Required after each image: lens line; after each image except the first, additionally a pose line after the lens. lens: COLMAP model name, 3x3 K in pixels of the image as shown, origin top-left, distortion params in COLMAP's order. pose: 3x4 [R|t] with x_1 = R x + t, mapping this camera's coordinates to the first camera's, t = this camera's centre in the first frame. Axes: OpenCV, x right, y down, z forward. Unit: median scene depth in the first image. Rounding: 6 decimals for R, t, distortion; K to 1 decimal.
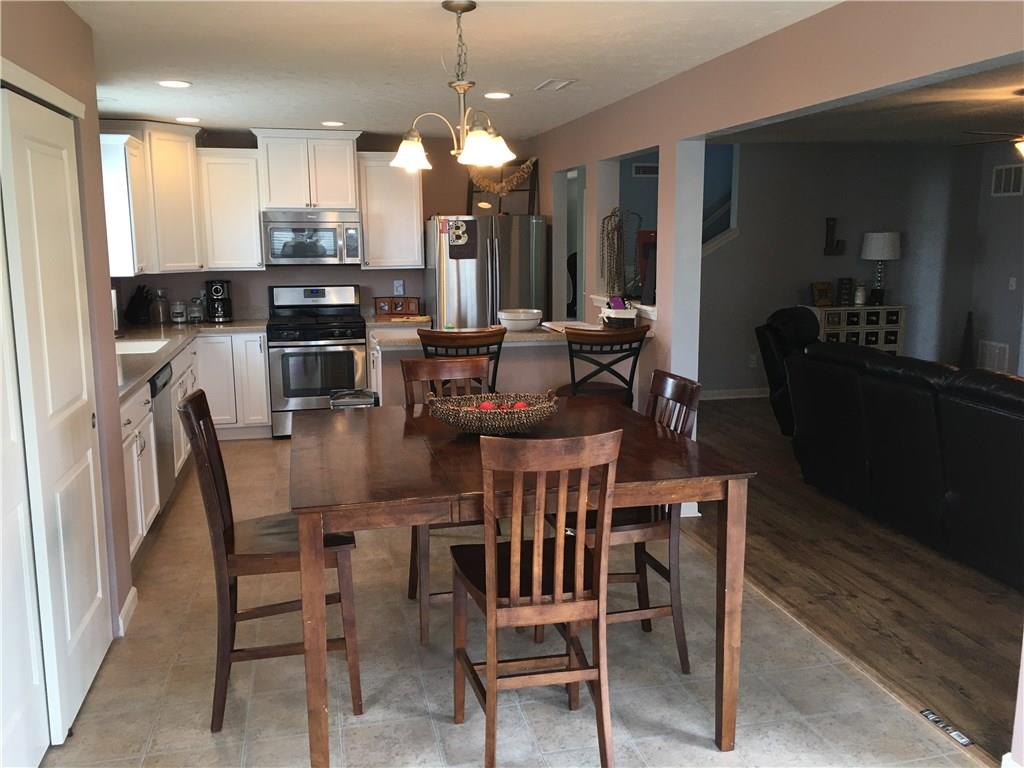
lens RADIAL K [[876.5, 0, 512.2], [0, 876.5, 372.9], [0, 0, 1]] dist [0.078042, -0.105059]
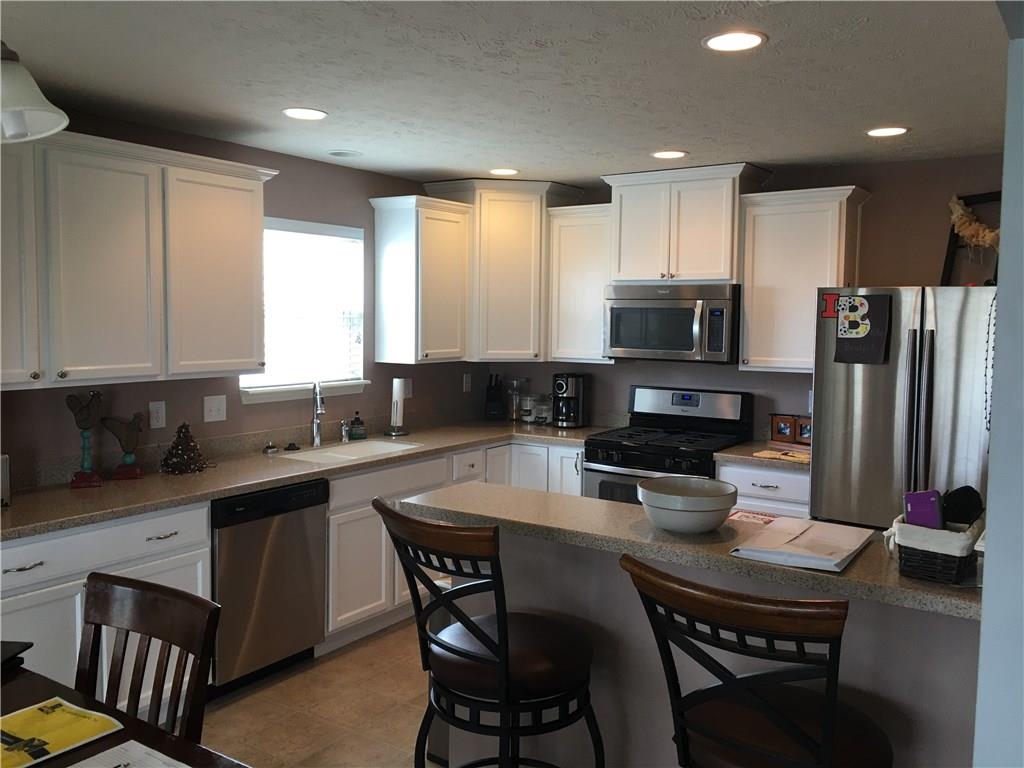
lens RADIAL K [[876.5, 0, 512.2], [0, 876.5, 372.9], [0, 0, 1]] dist [0.078042, -0.105059]
pose [[0.677563, 0.063999, -0.732675, 0.271498], [-0.130061, 0.990932, -0.033721, -0.098520], [0.723873, 0.118141, 0.679743, 0.591982]]
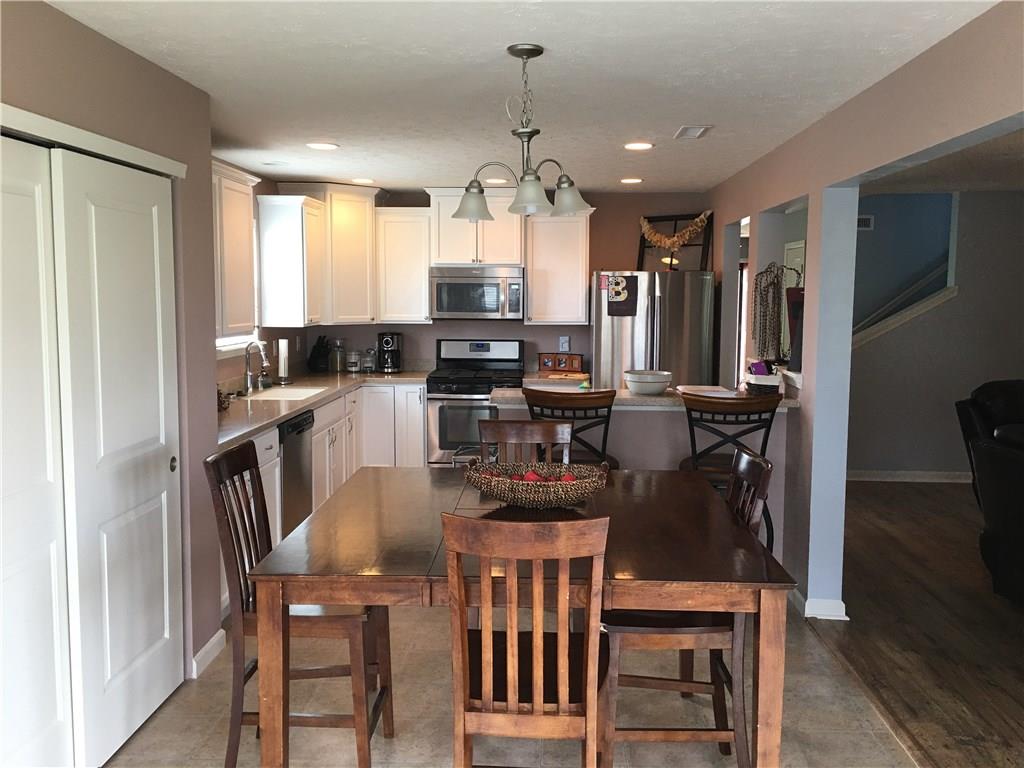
lens RADIAL K [[876.5, 0, 512.2], [0, 876.5, 372.9], [0, 0, 1]] dist [0.078042, -0.105059]
pose [[0.961867, 0.036614, -0.271058, 0.118460], [-0.053619, 0.997012, -0.055599, -0.010434], [0.268212, 0.068012, 0.960956, 0.066127]]
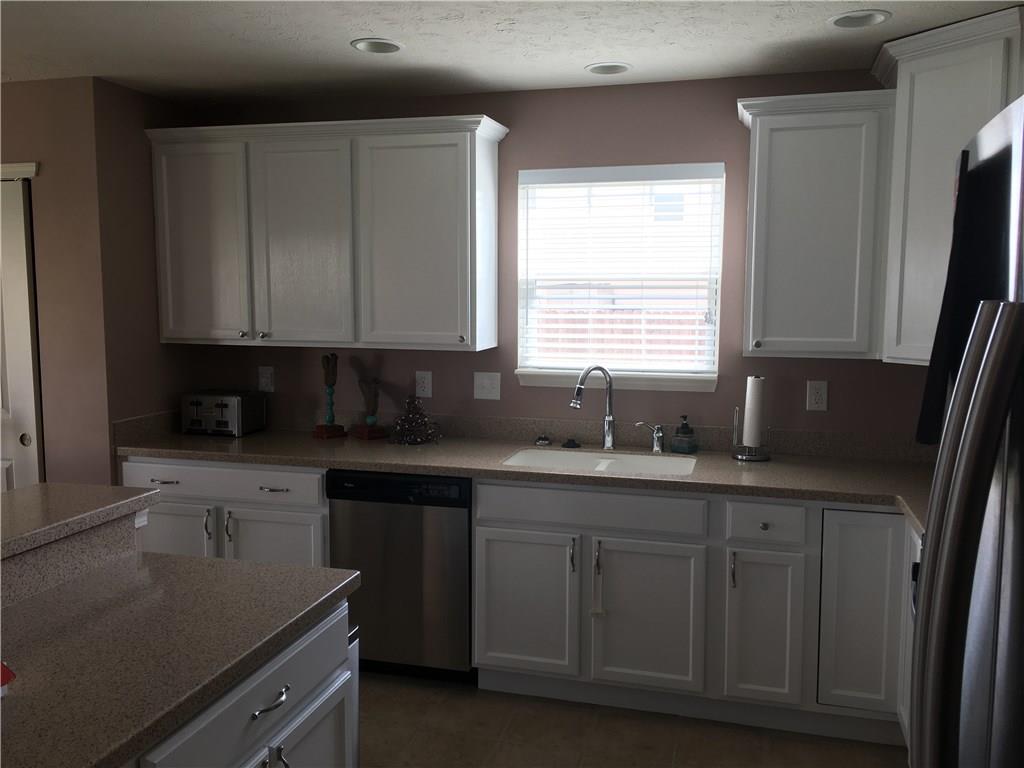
lens RADIAL K [[876.5, 0, 512.2], [0, 876.5, 372.9], [0, 0, 1]] dist [0.078042, -0.105059]
pose [[-0.481550, 0.088495, -0.871939, 0.140101], [-0.137893, 0.974847, 0.175094, -0.202693], [0.865503, 0.204551, -0.457235, 1.305956]]
